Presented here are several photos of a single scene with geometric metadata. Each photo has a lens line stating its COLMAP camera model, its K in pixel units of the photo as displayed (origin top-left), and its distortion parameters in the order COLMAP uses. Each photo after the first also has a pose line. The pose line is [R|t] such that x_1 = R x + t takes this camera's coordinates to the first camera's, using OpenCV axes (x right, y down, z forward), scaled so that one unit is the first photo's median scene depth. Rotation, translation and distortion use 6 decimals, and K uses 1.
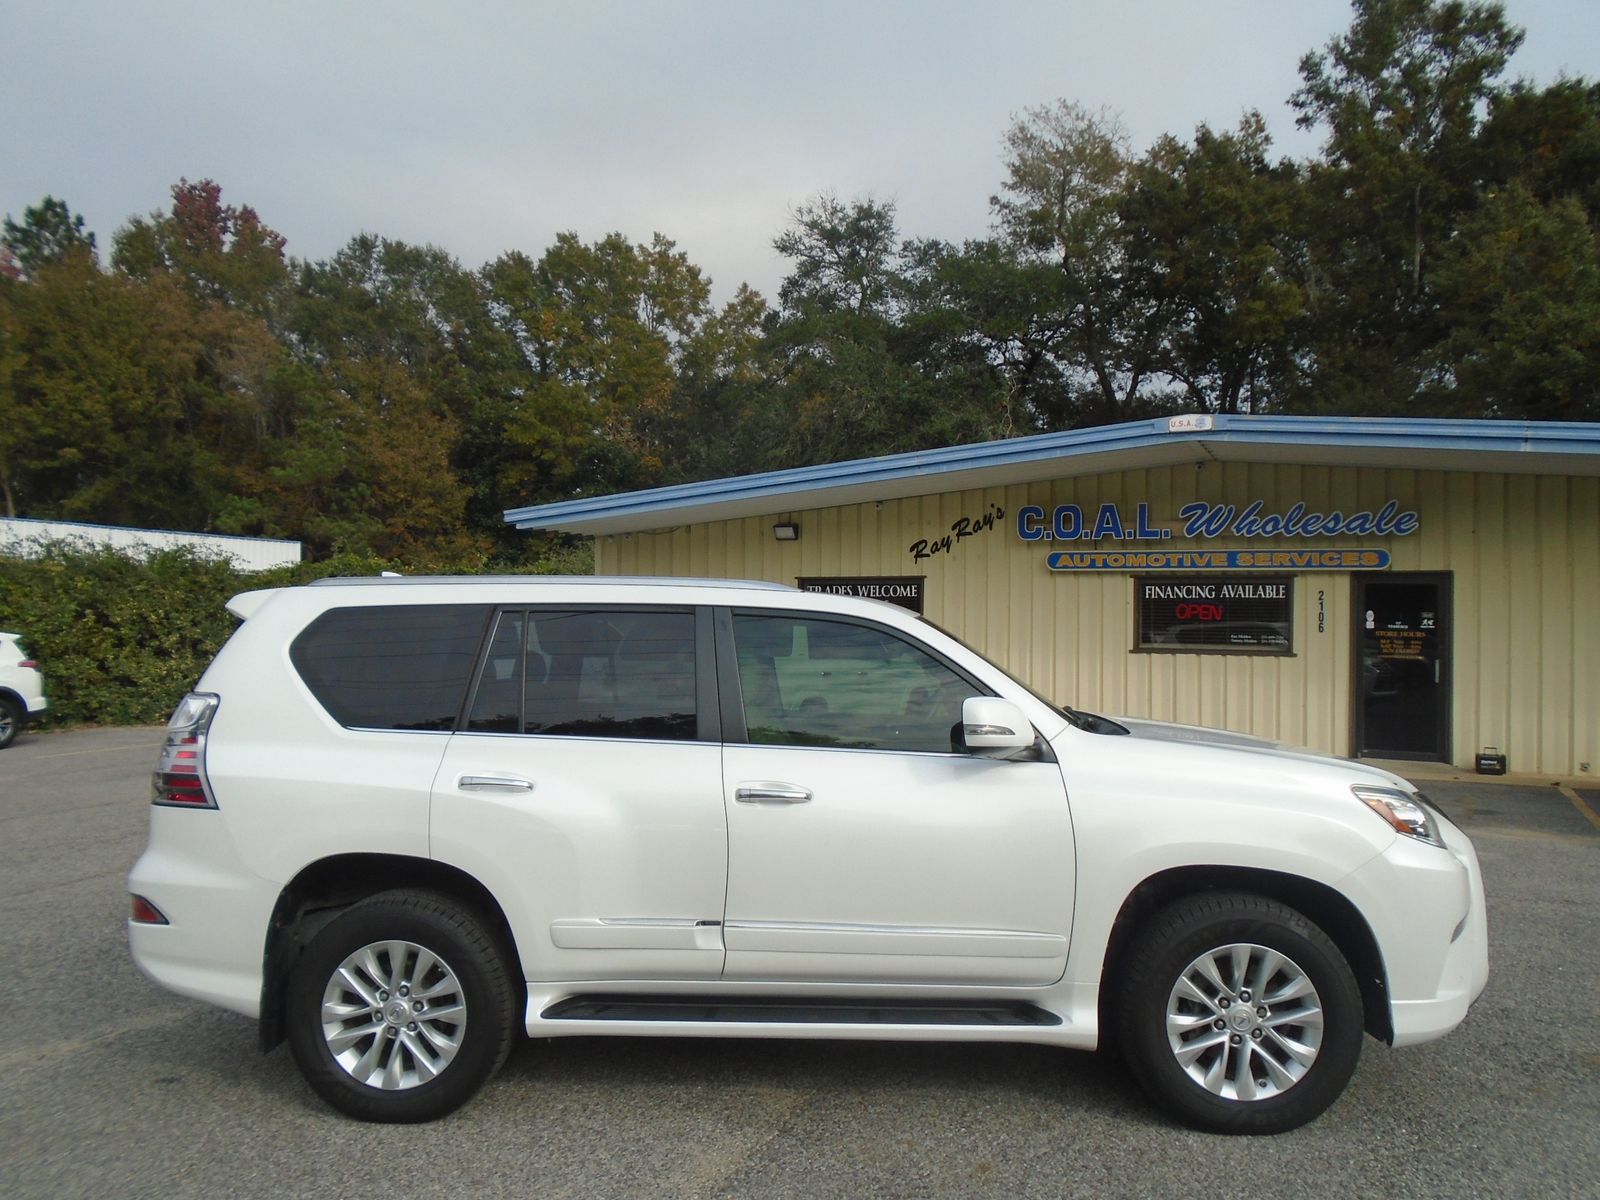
lens RADIAL K [[1236.7, 0, 799.3], [0, 1236.7, 582.7], [0, 0, 1]] dist [-0.004439, 0.000937]
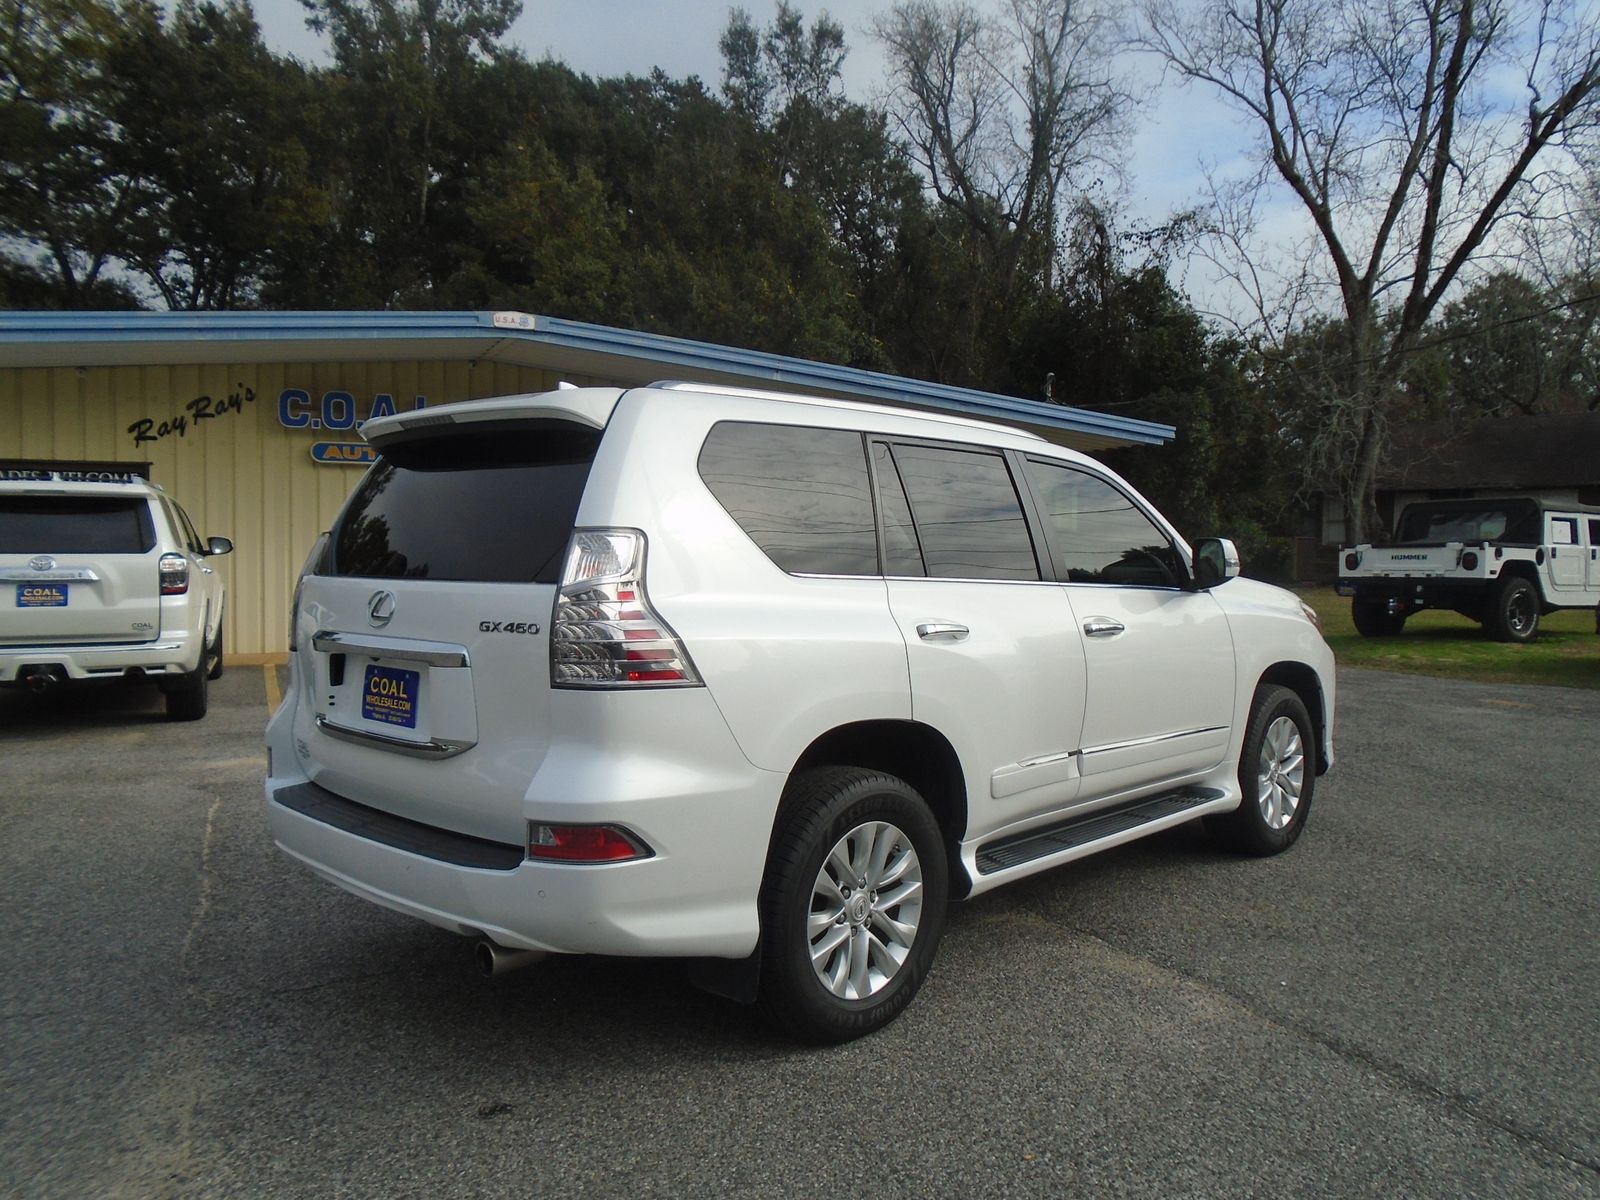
lens RADIAL K [[1236.7, 0, 799.3], [0, 1236.7, 582.7], [0, 0, 1]] dist [-0.004439, 0.000937]
pose [[0.664606, -0.025308, 0.746765, -0.246342], [-0.024182, 0.998174, 0.055350, 0.019979], [-0.746802, -0.054845, 0.662781, 0.121439]]
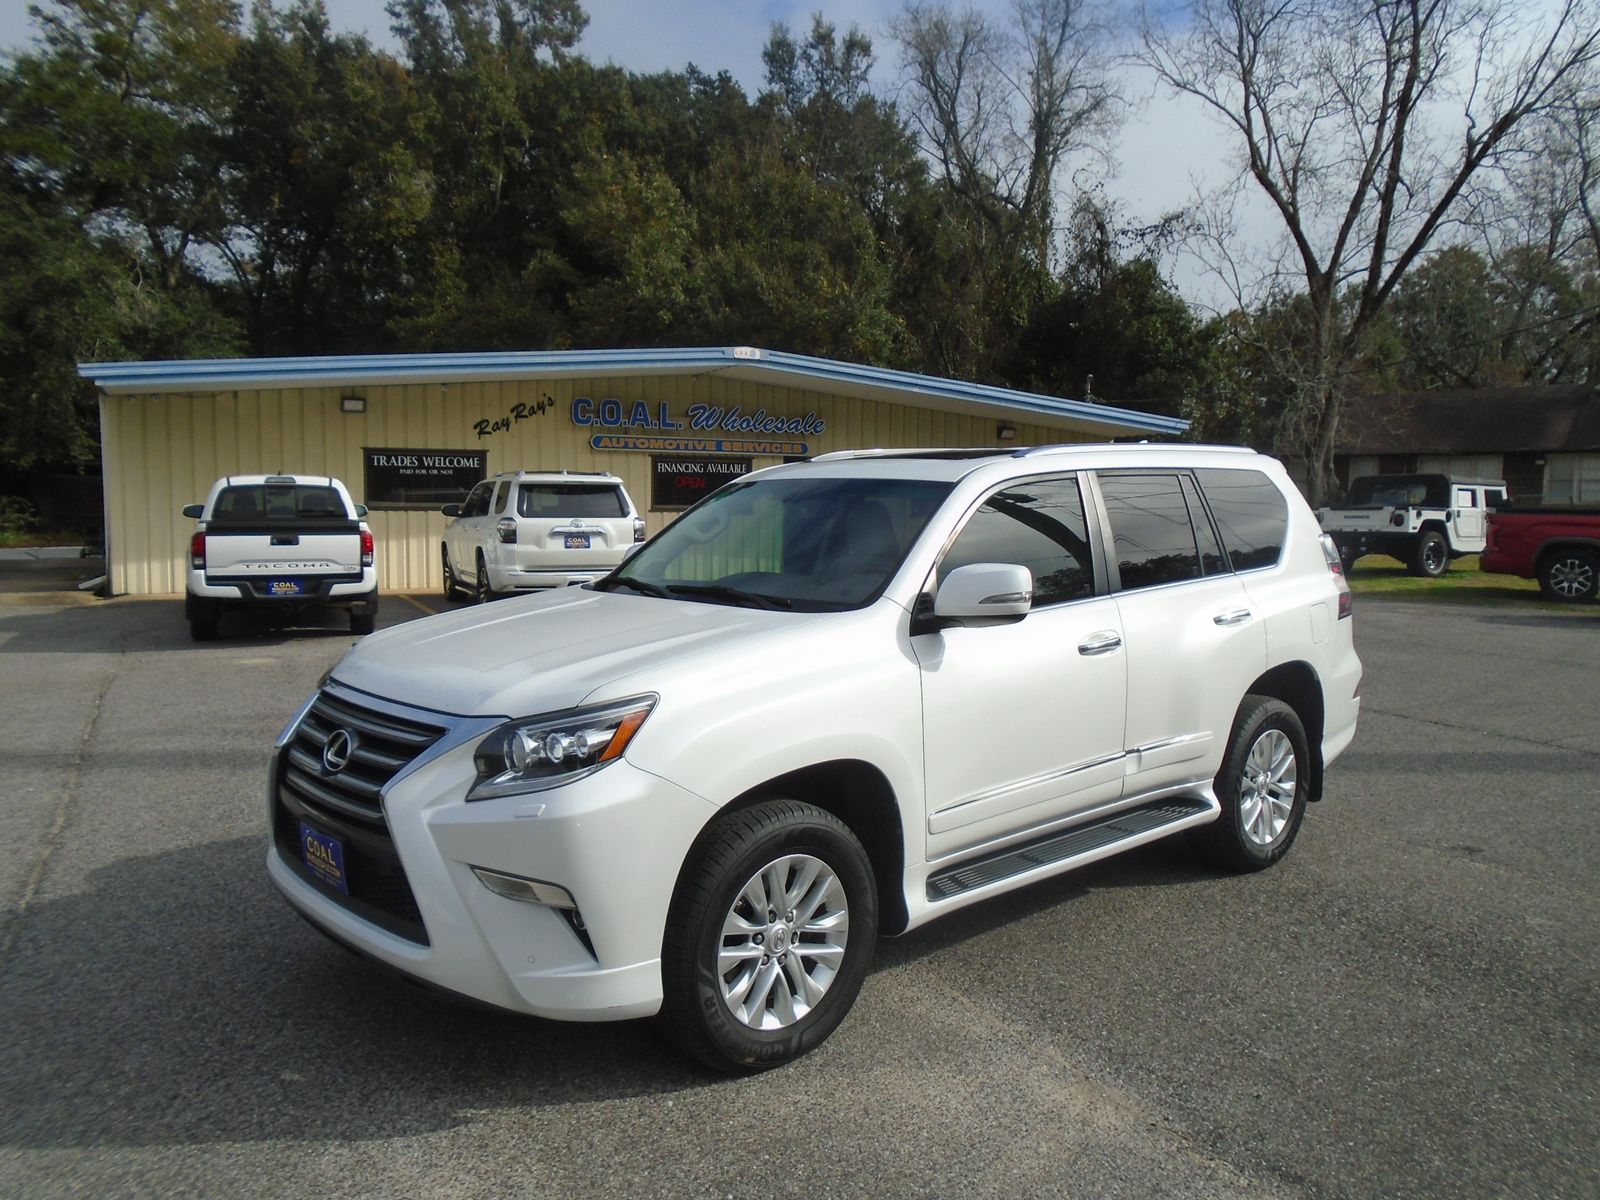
lens RADIAL K [[1224.6, 0, 797.3], [0, 1224.6, 574.7], [0, 0, 1]] dist [-0.010542, -0.007456]
pose [[0.647488, -0.049921, 0.760438, -0.647684], [-0.026774, 0.995746, 0.088165, 0.002365], [-0.761605, -0.077446, 0.643397, -0.000042]]
